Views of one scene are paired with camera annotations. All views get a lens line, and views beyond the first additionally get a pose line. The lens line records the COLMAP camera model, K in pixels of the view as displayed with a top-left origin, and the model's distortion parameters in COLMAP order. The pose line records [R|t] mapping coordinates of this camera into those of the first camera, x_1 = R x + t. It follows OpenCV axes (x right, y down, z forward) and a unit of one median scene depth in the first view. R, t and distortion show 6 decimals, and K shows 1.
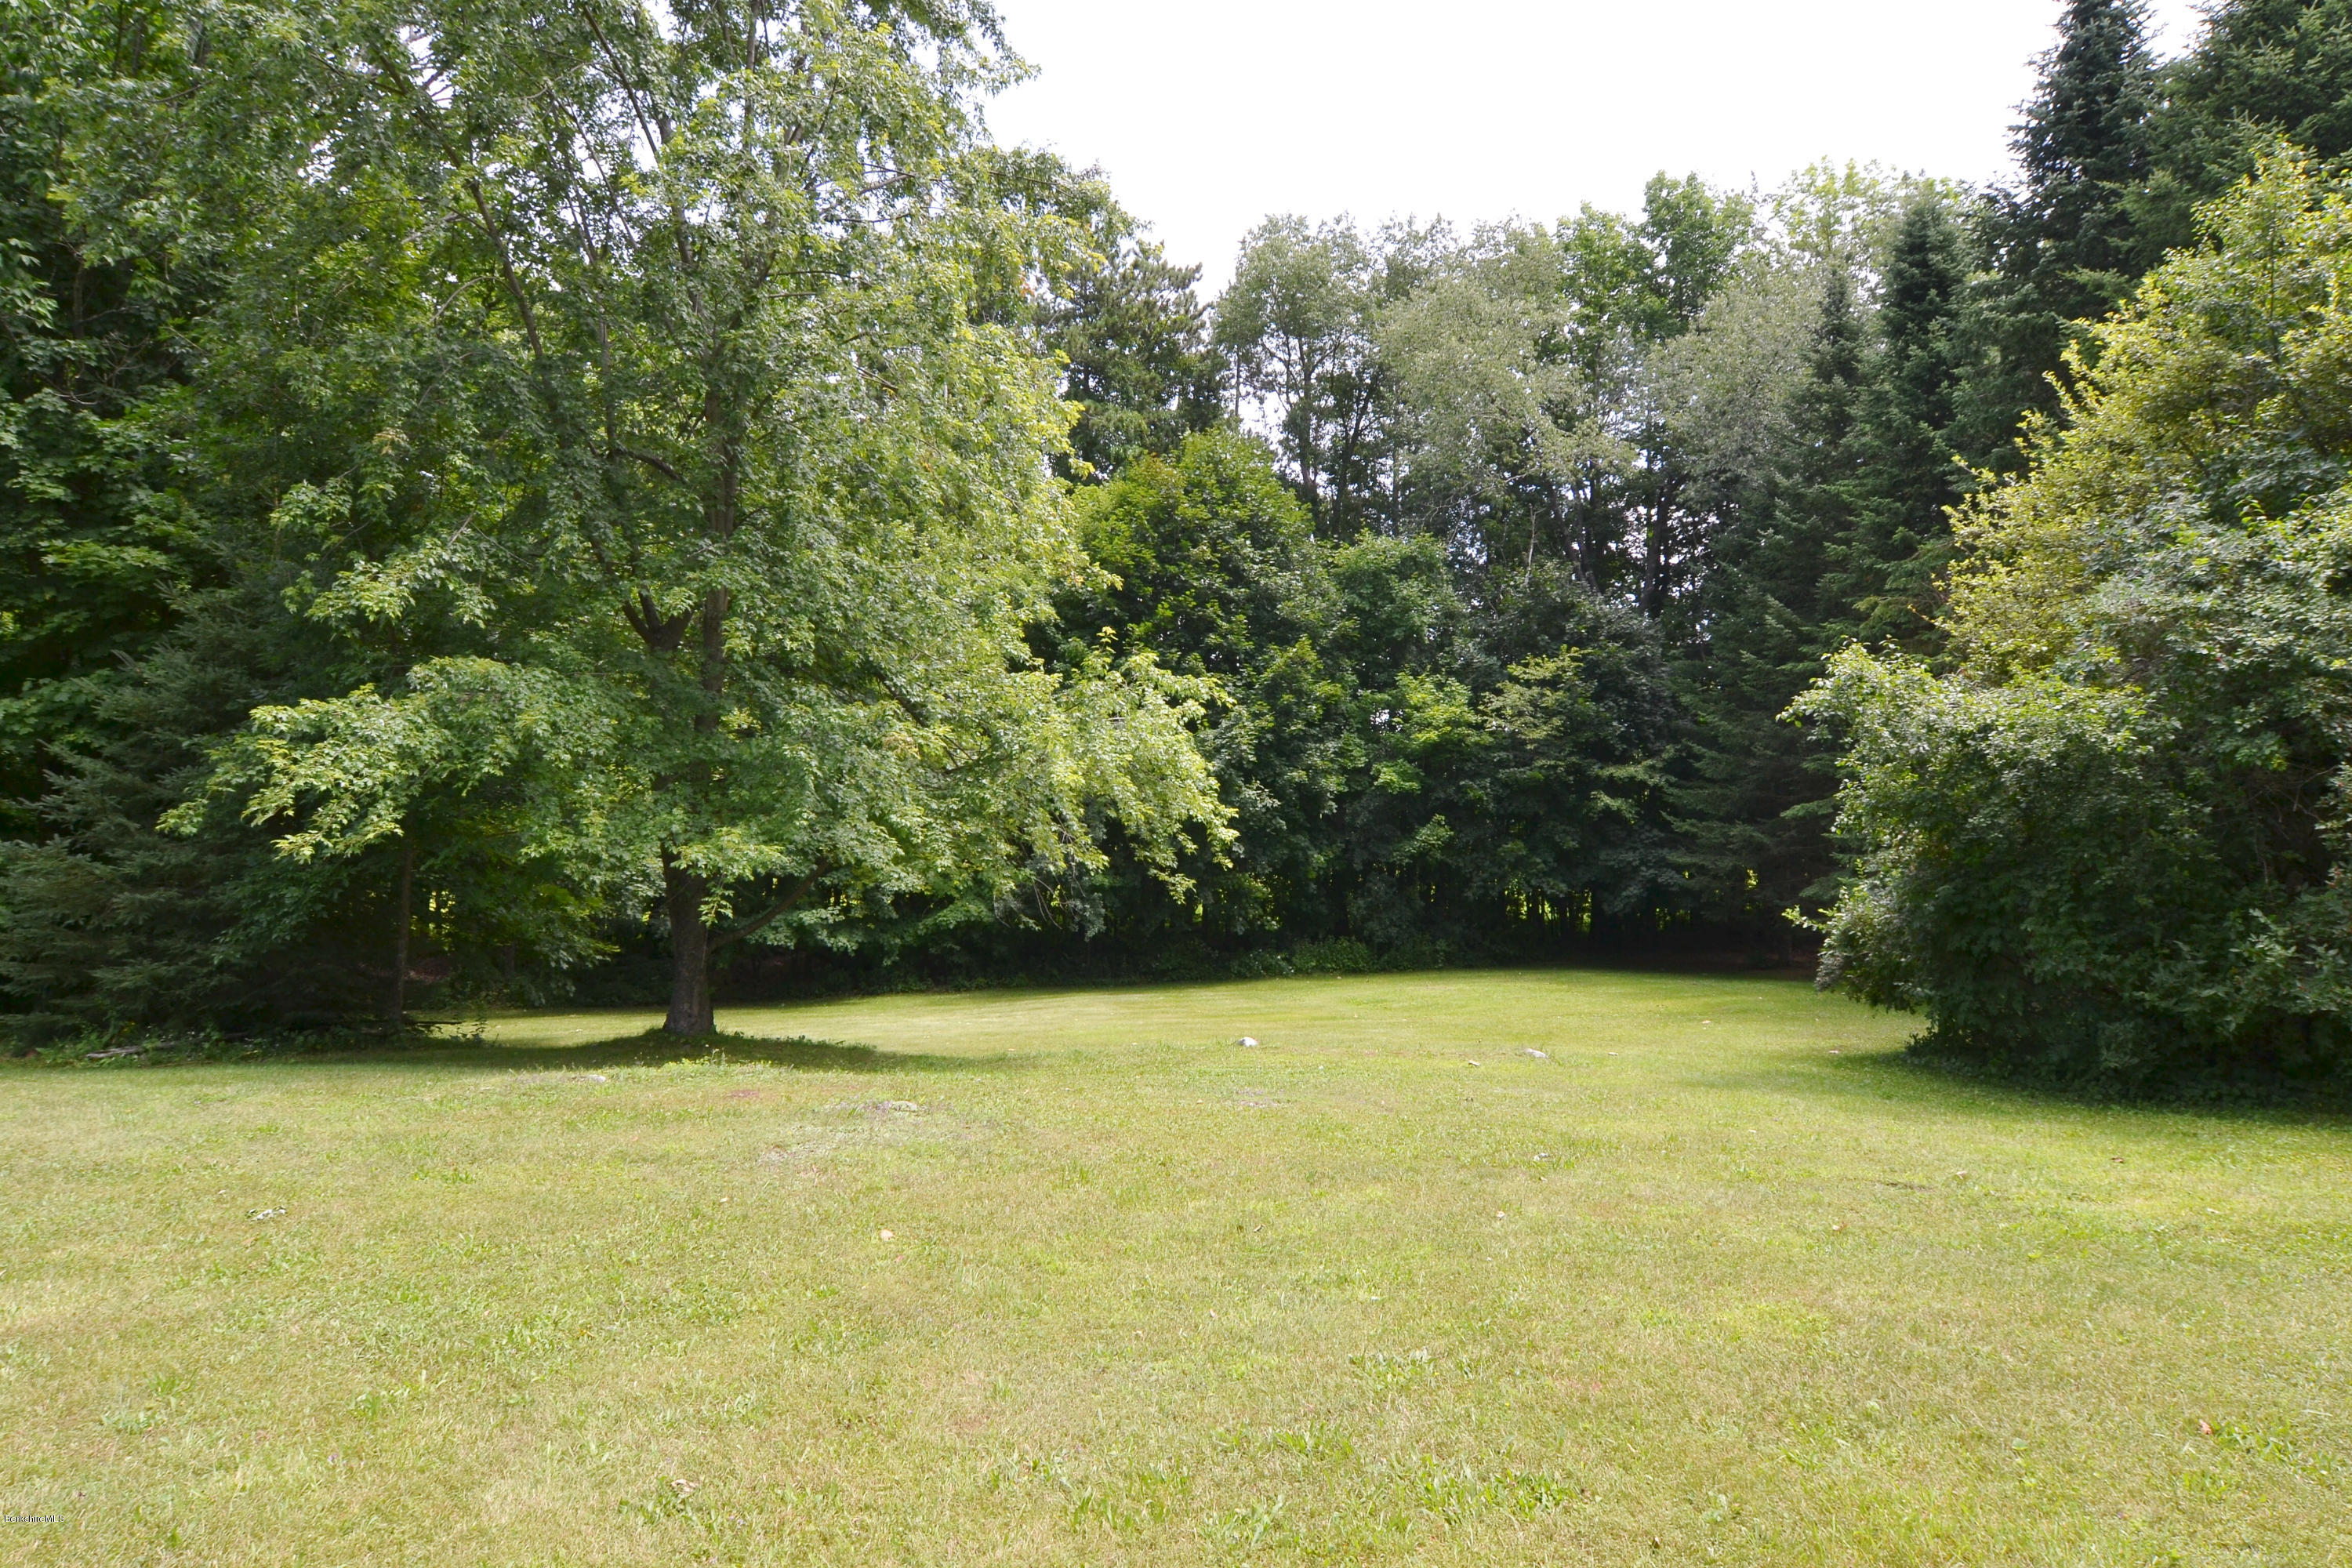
lens RADIAL K [[1301.5, 0, 1177.1], [0, 1301.5, 783.2], [0, 0, 1]] dist [-0.033795, 0.013065]
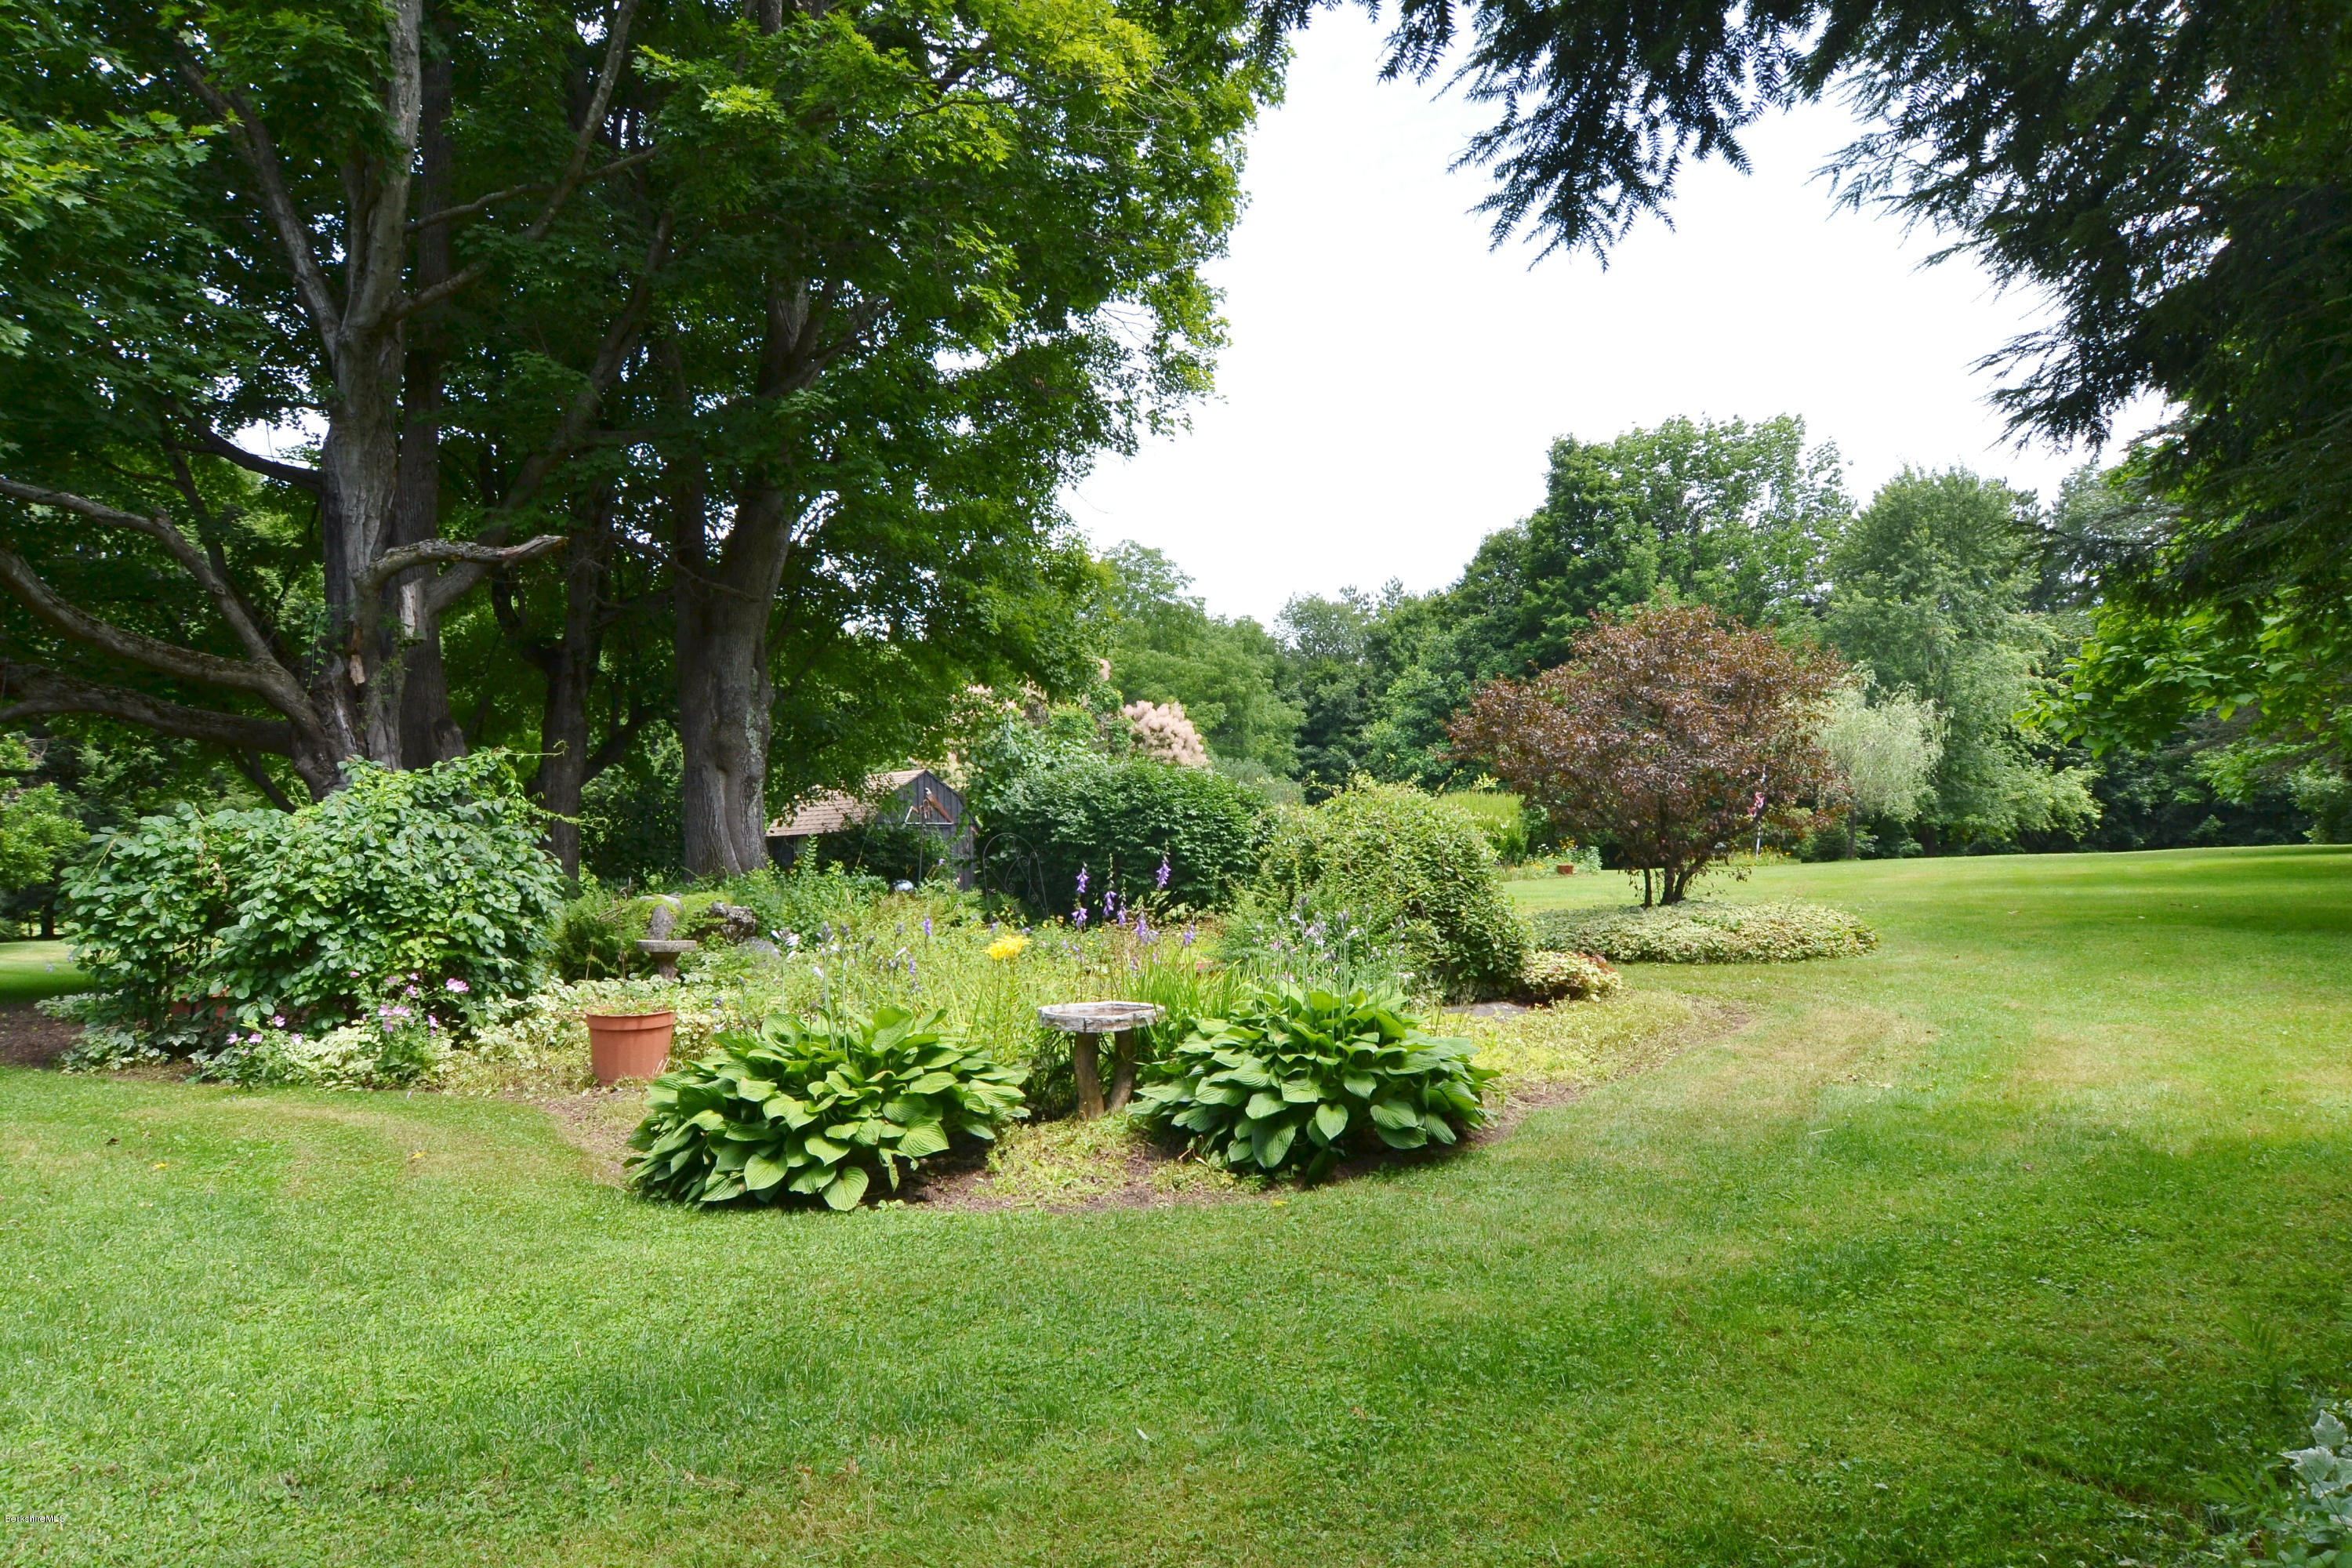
lens RADIAL K [[1301.5, 0, 1169.2], [0, 1301.5, 794.8], [0, 0, 1]] dist [-0.033795, 0.013065]
pose [[0.854663, -0.037778, -0.517807, -0.140206], [0.026826, 0.999230, -0.028626, 0.008618], [0.518490, 0.010575, 0.855018, -1.432722]]
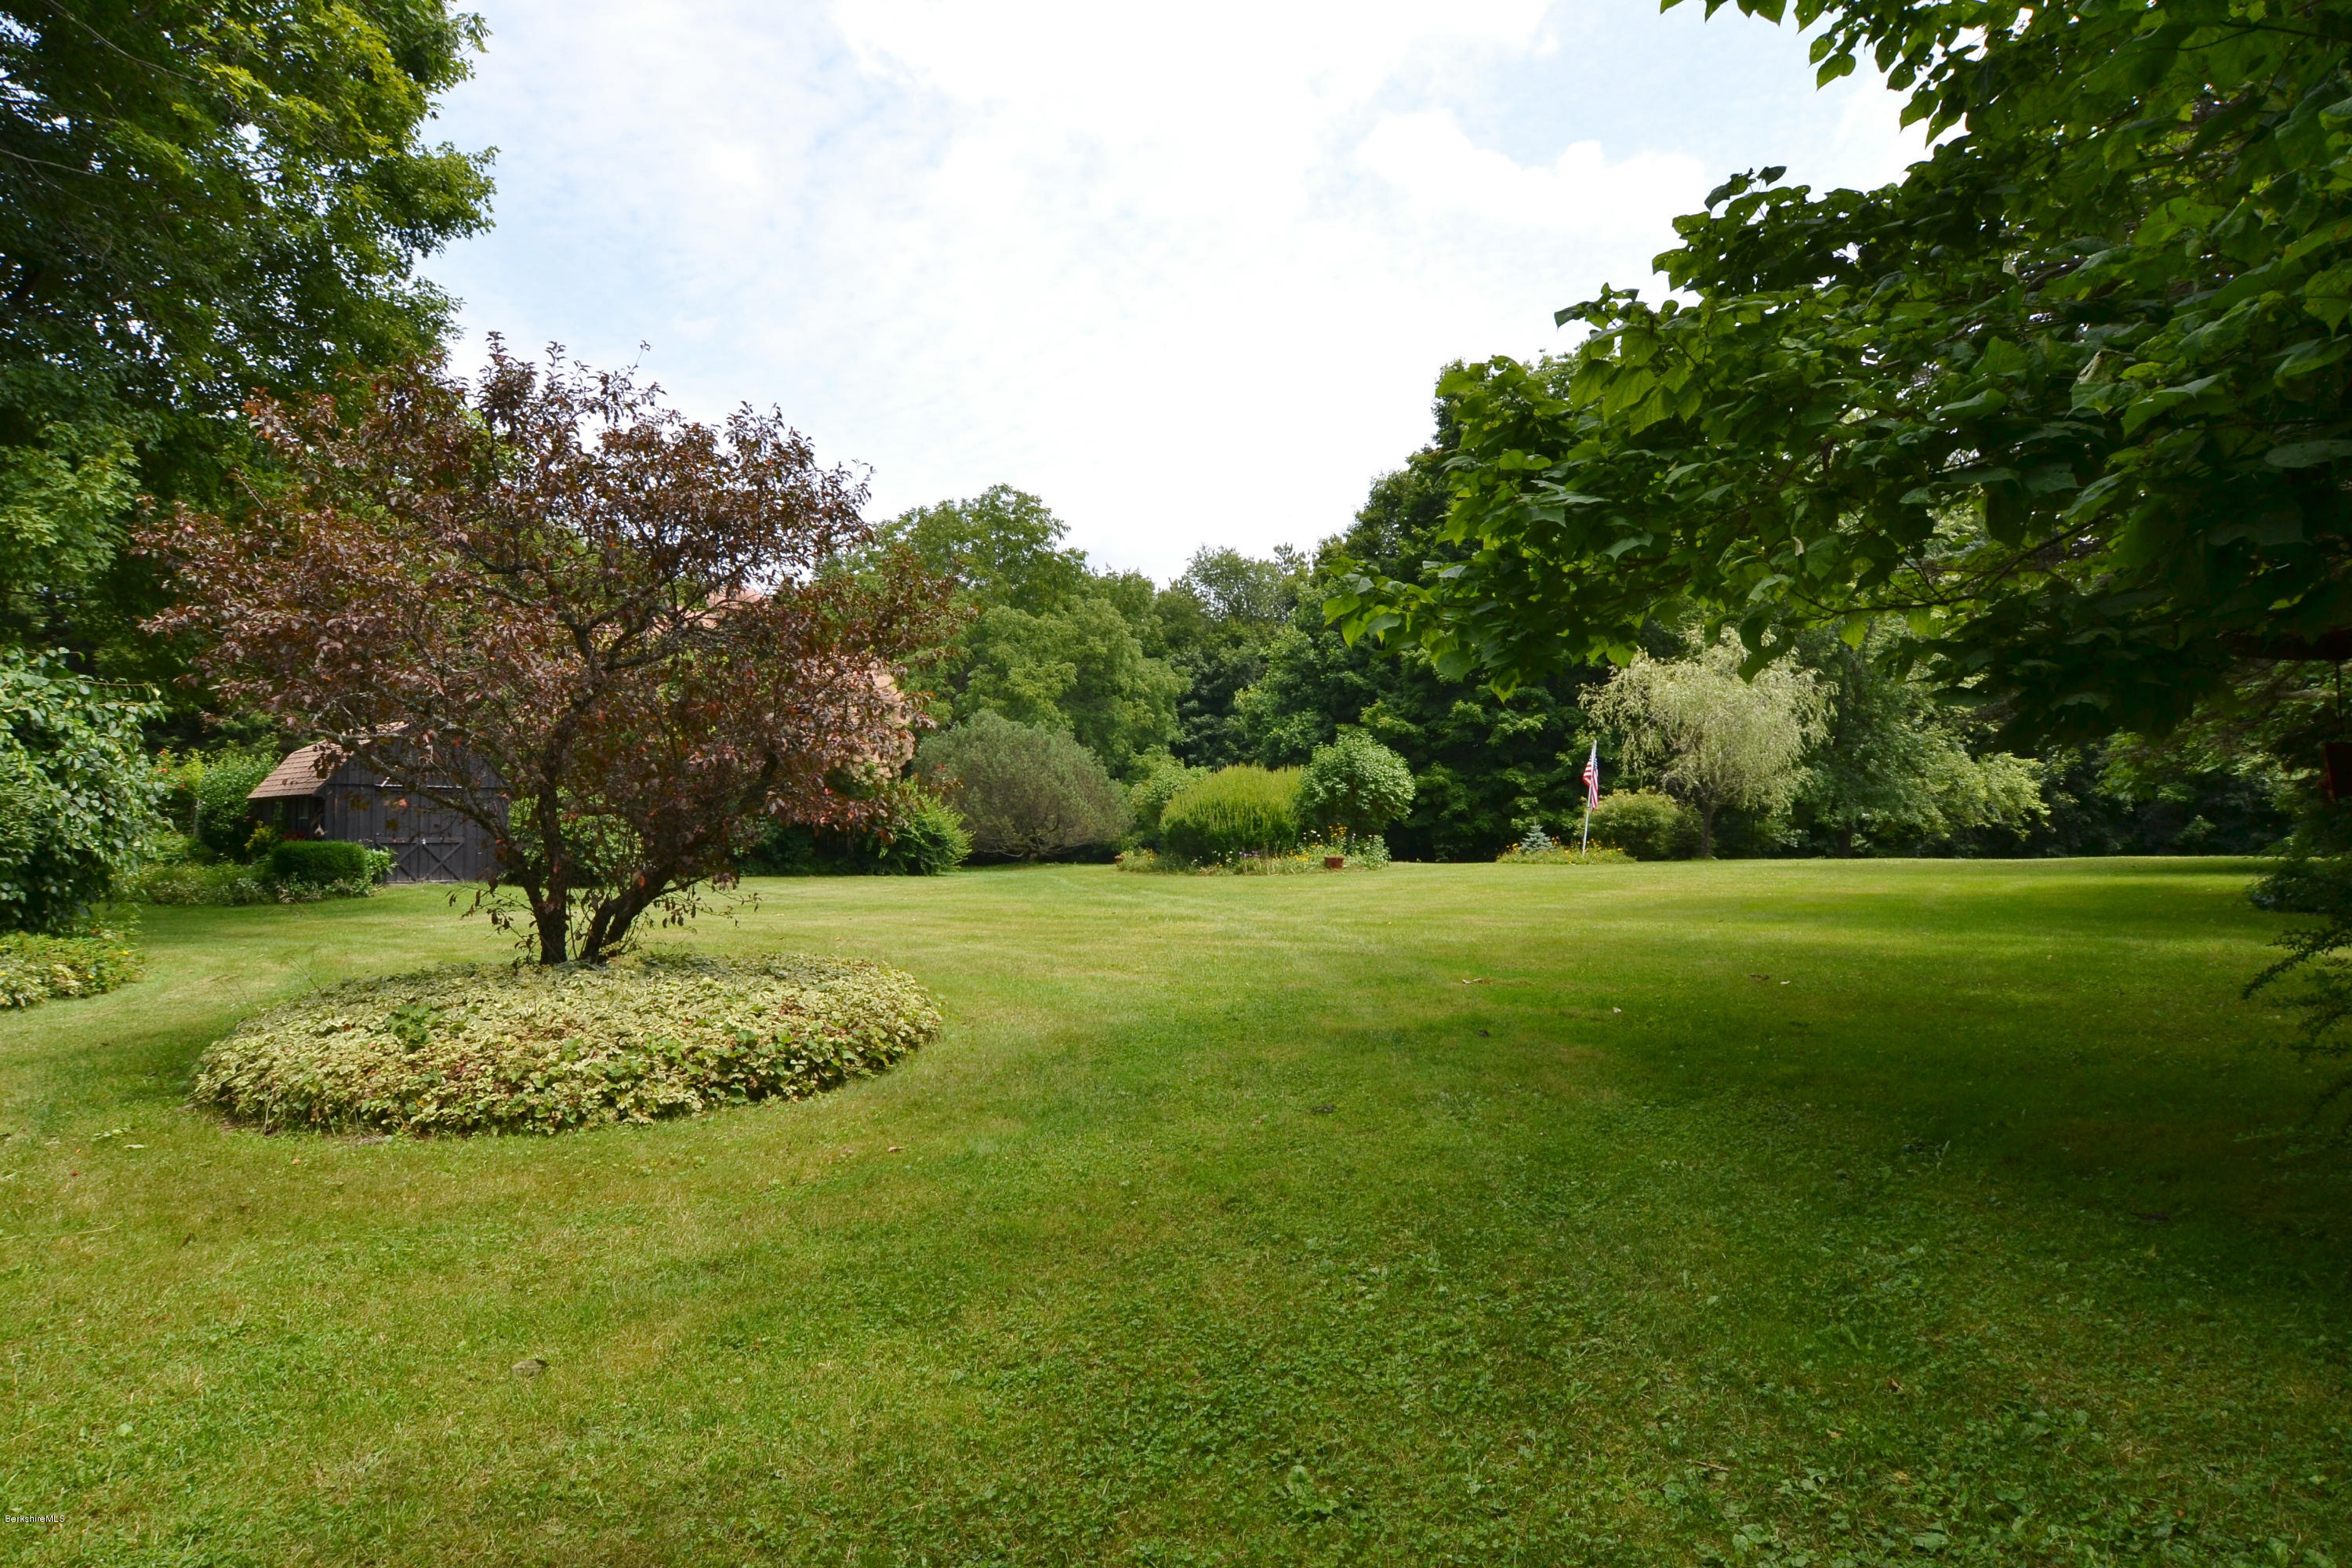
lens RADIAL K [[1301.5, 0, 1180.8], [0, 1301.5, 775.1], [0, 0, 1]] dist [-0.033795, 0.013065]
pose [[0.841487, -0.015269, -0.540062, -0.014300], [0.002348, 0.999694, -0.024606, 0.011303], [0.540273, 0.019438, 0.841265, -1.090278]]
